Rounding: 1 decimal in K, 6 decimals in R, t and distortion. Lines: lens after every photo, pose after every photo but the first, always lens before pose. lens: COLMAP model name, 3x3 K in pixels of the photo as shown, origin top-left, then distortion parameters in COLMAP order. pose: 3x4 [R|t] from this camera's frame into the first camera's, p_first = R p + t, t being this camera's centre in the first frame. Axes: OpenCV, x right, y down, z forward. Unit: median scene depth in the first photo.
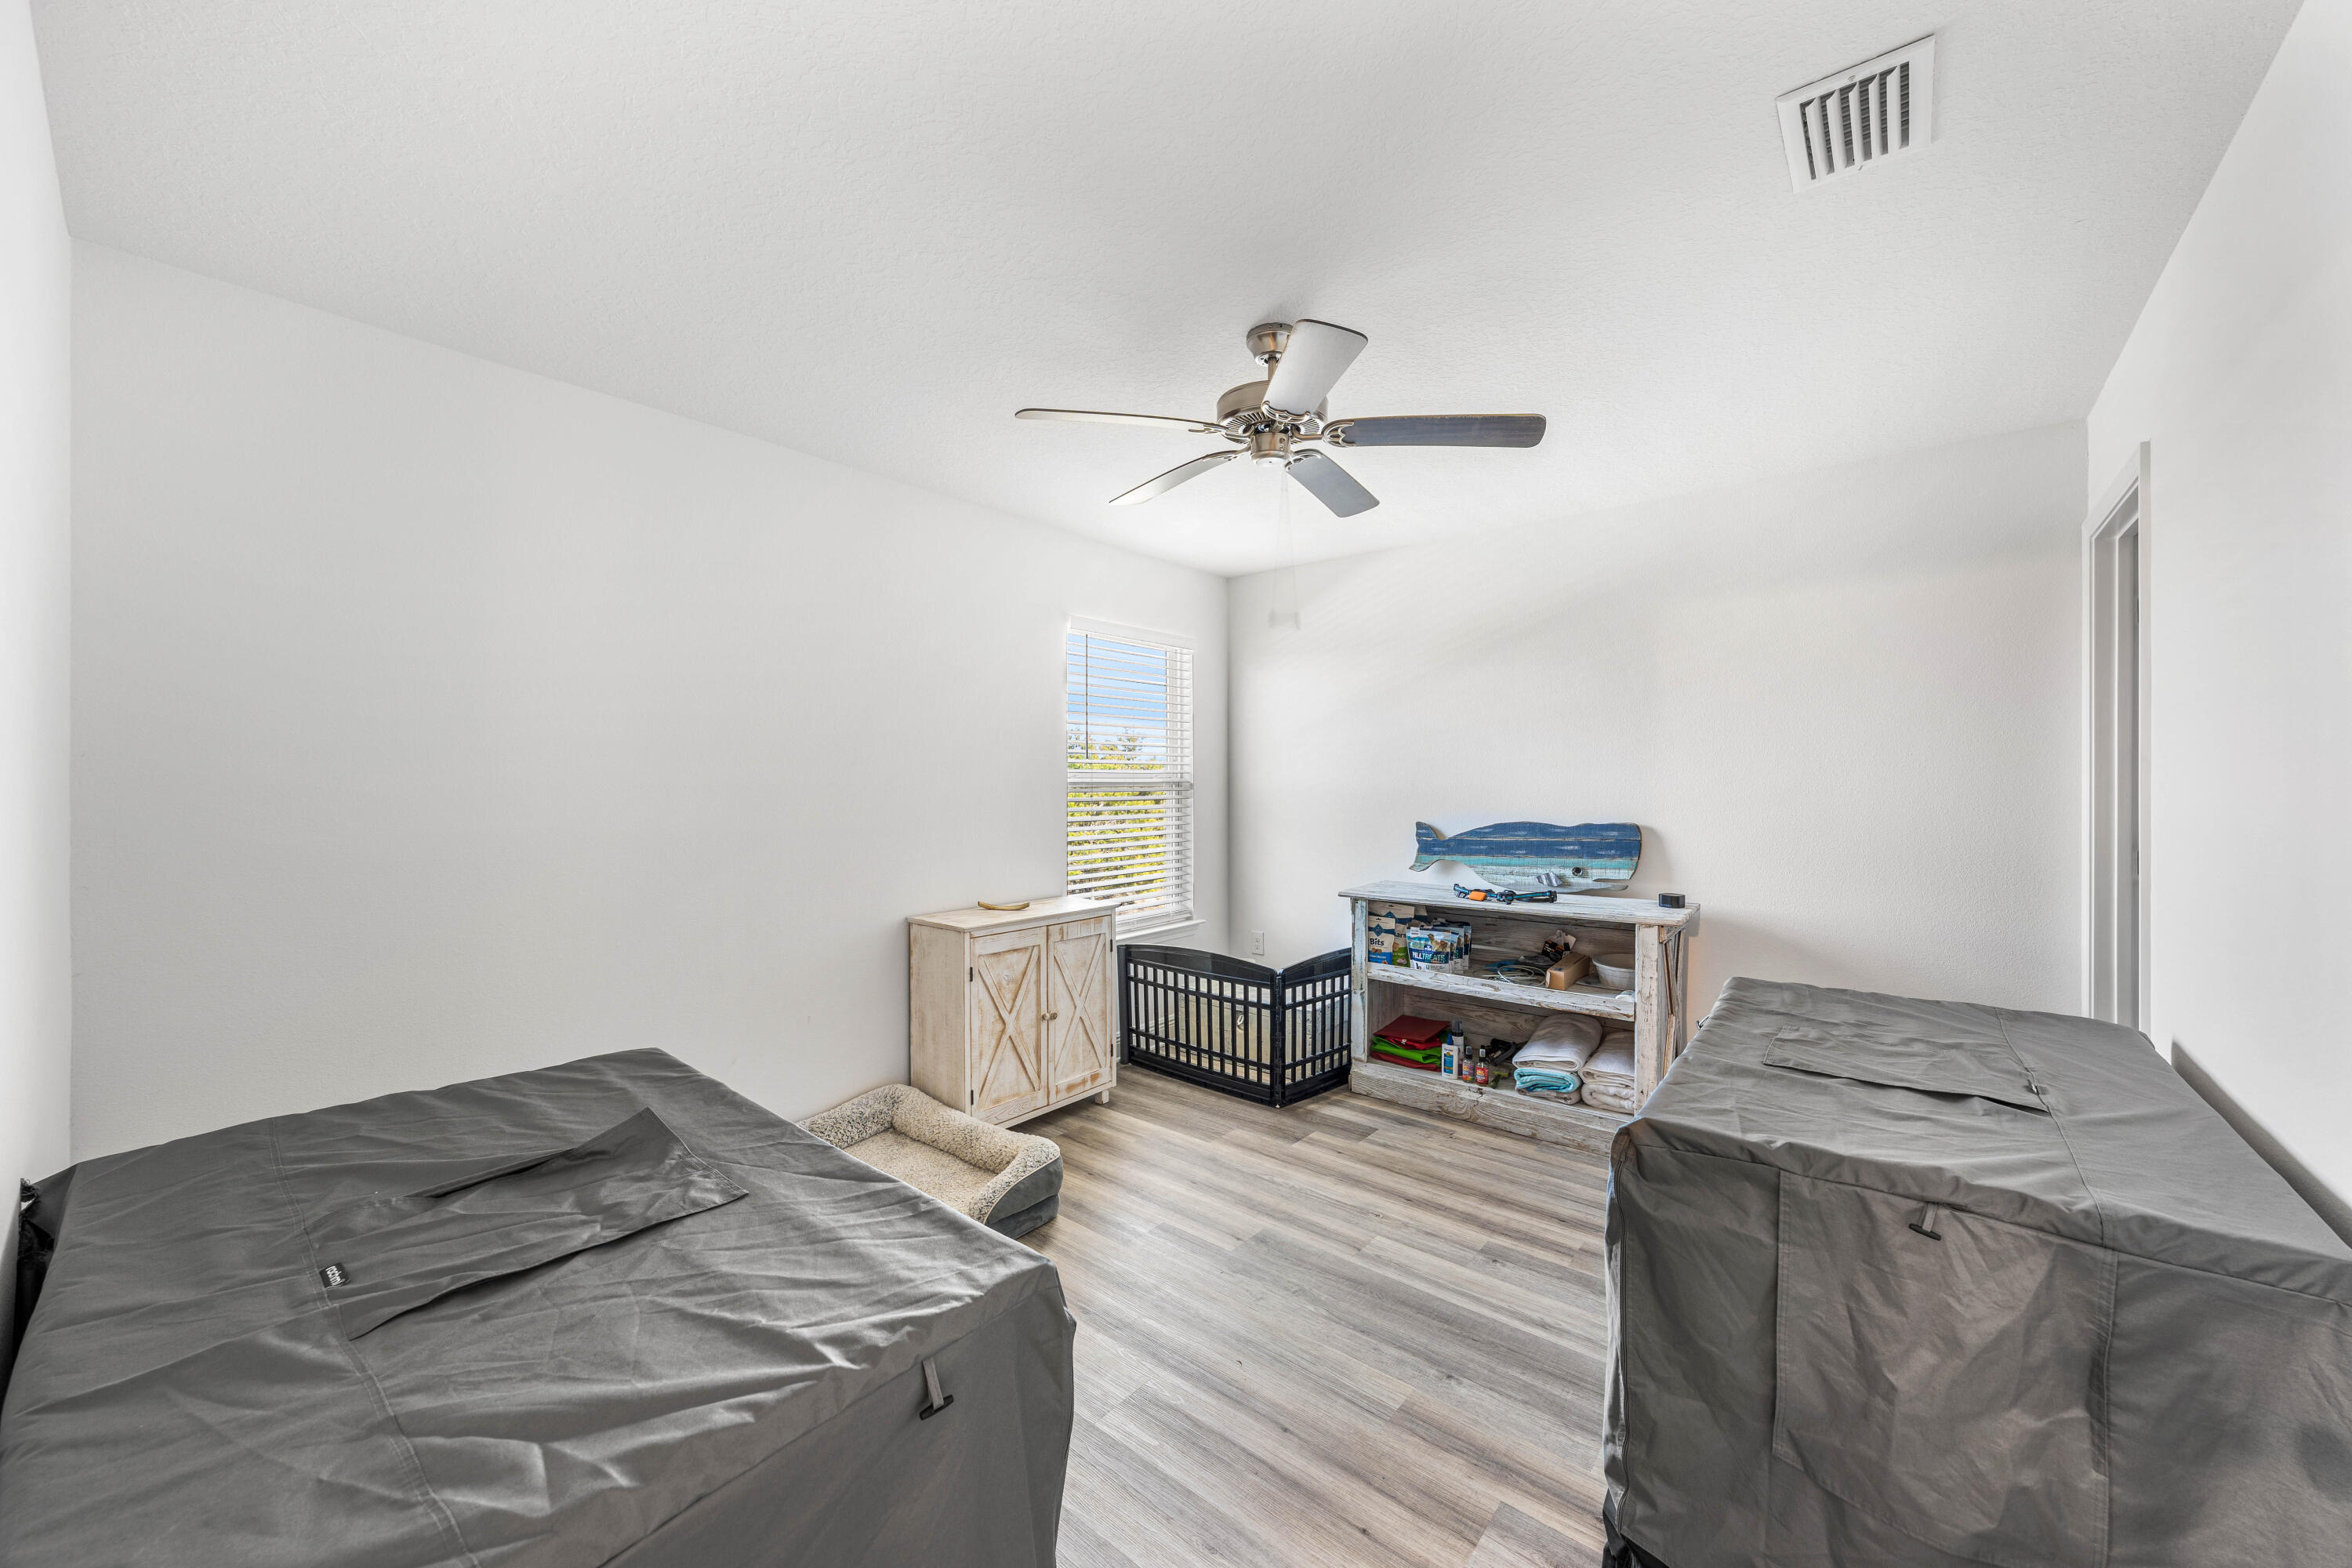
lens RADIAL K [[861.6, 0, 1168.3], [0, 861.6, 779.9], [0, 0, 1]] dist [0.000252, -0.000008]
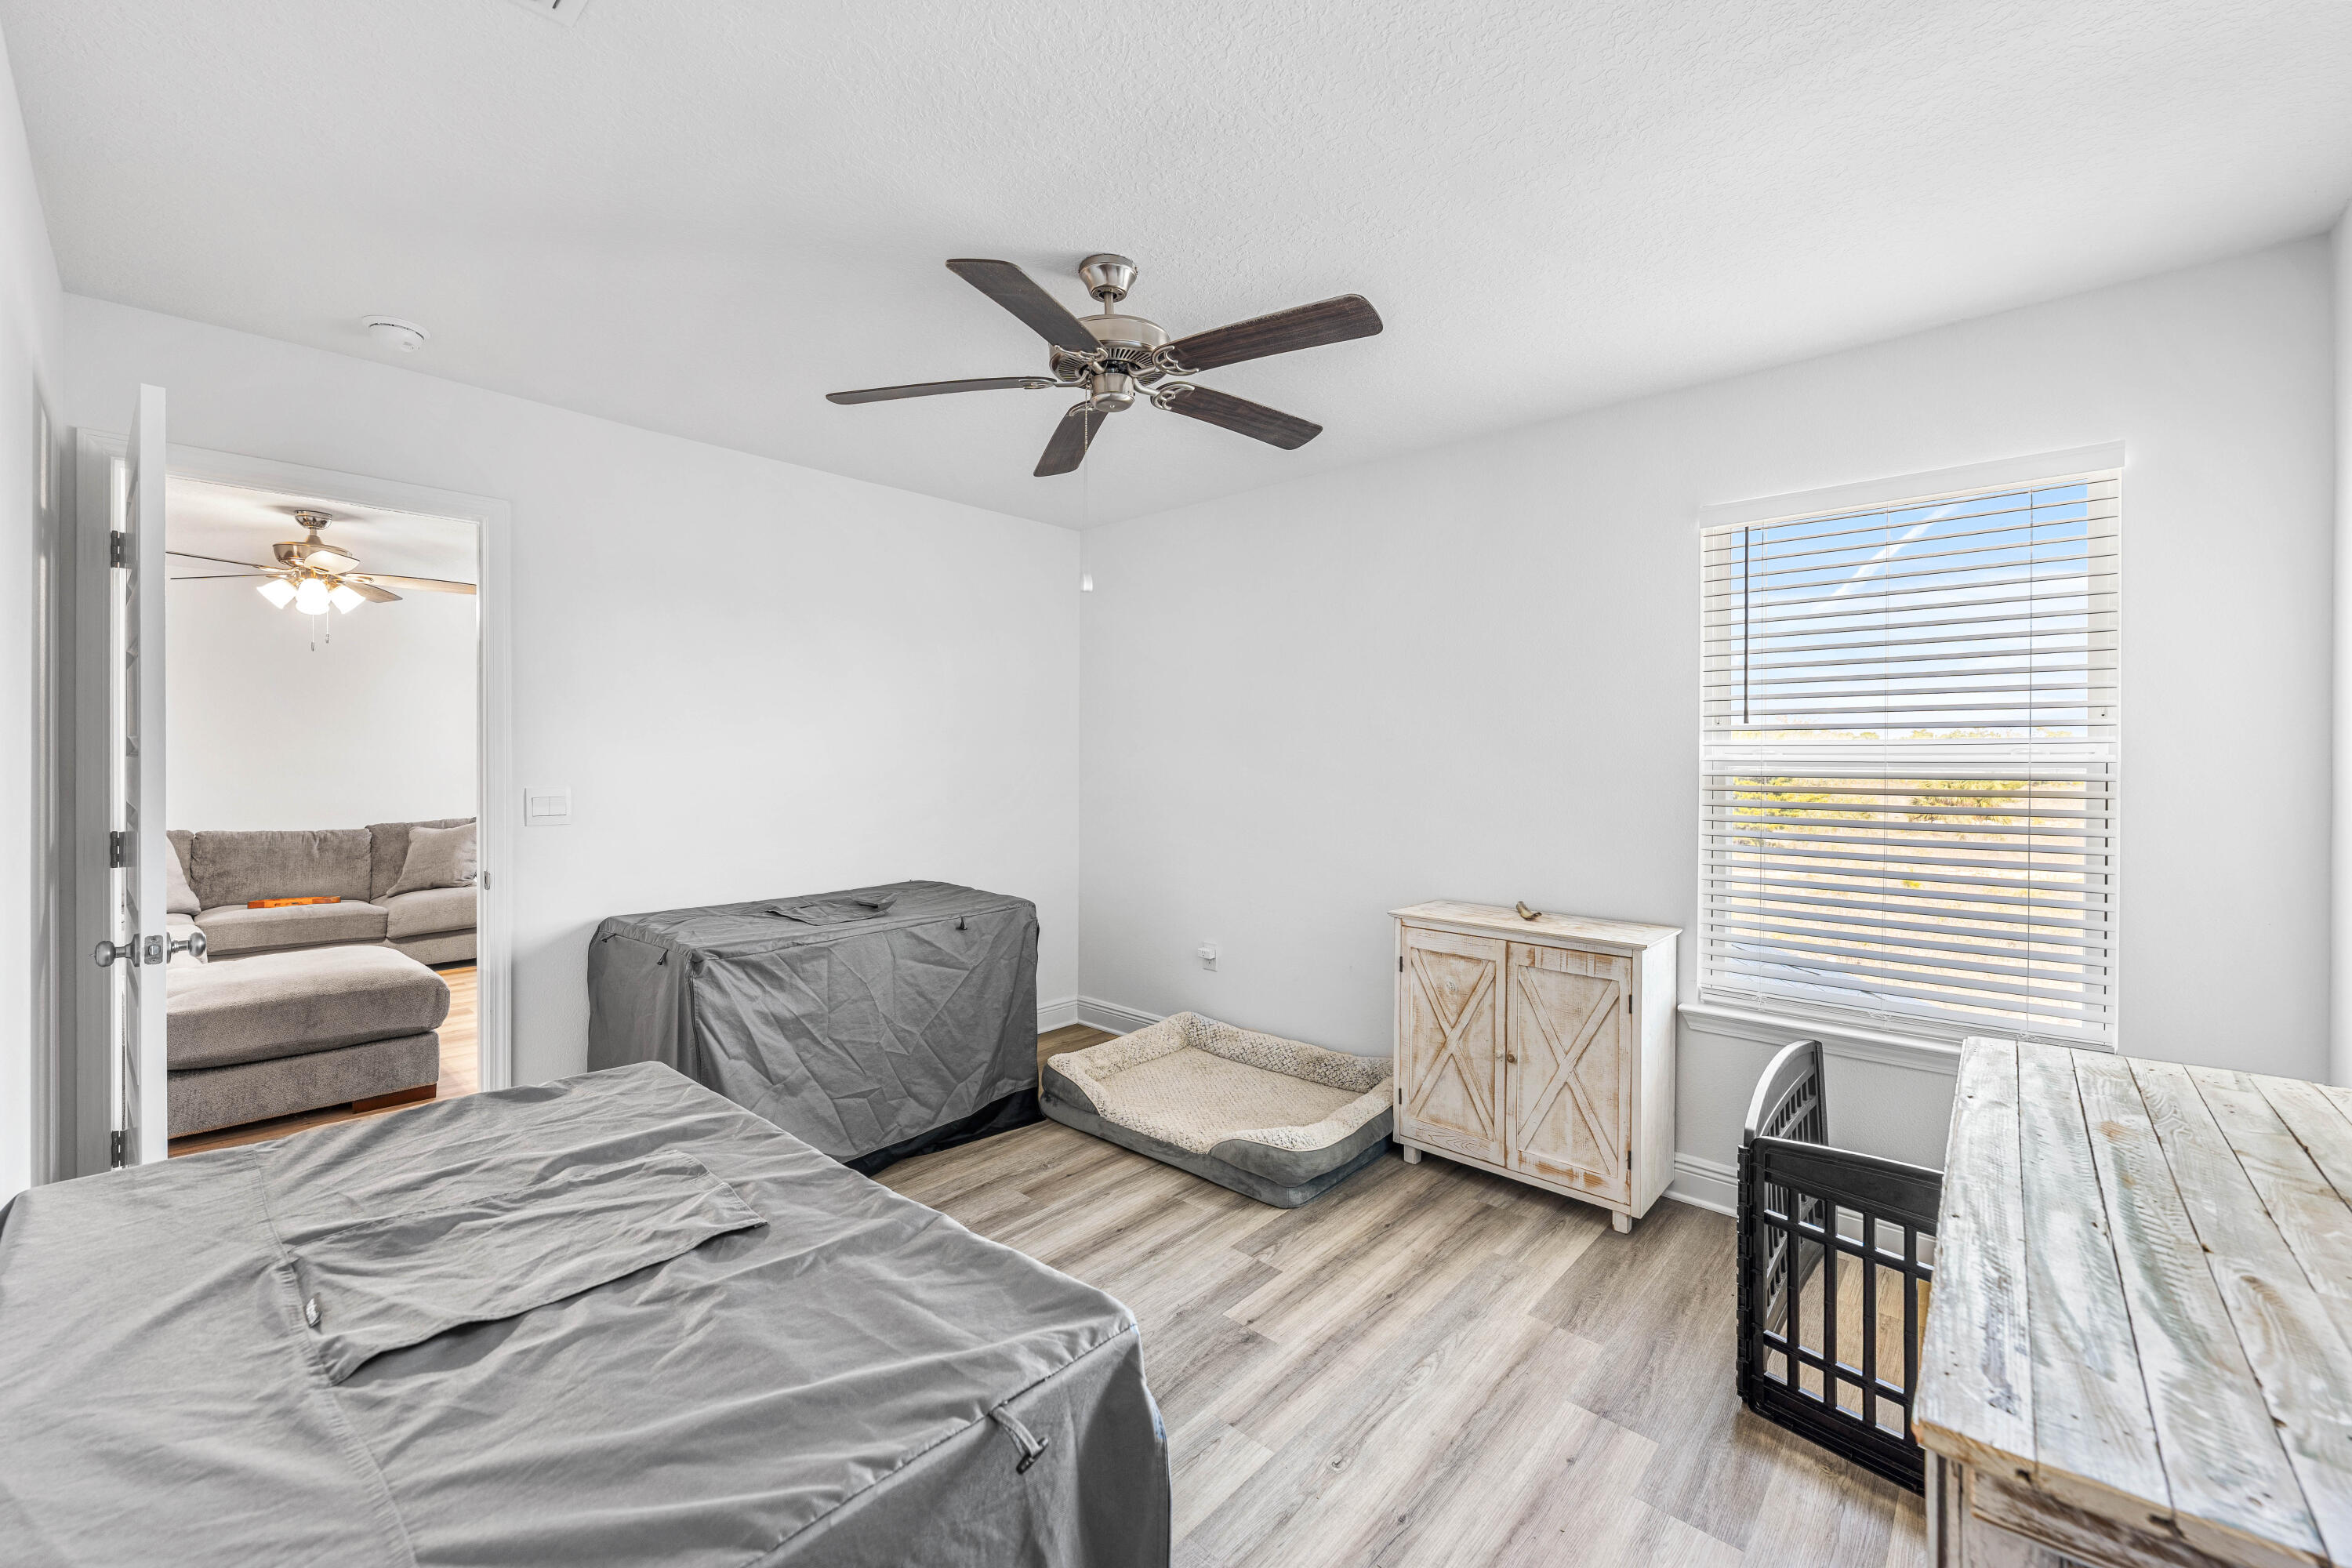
lens RADIAL K [[933.8, 0, 1169.2], [0, 933.8, 772.7], [0, 0, 1]] dist [0.000578, -0.000150]
pose [[-0.051530, 0.013572, -0.998579, 0.736332], [0.001393, 0.999908, 0.013518, 0.003702], [0.998670, -0.000694, -0.051544, 0.747384]]
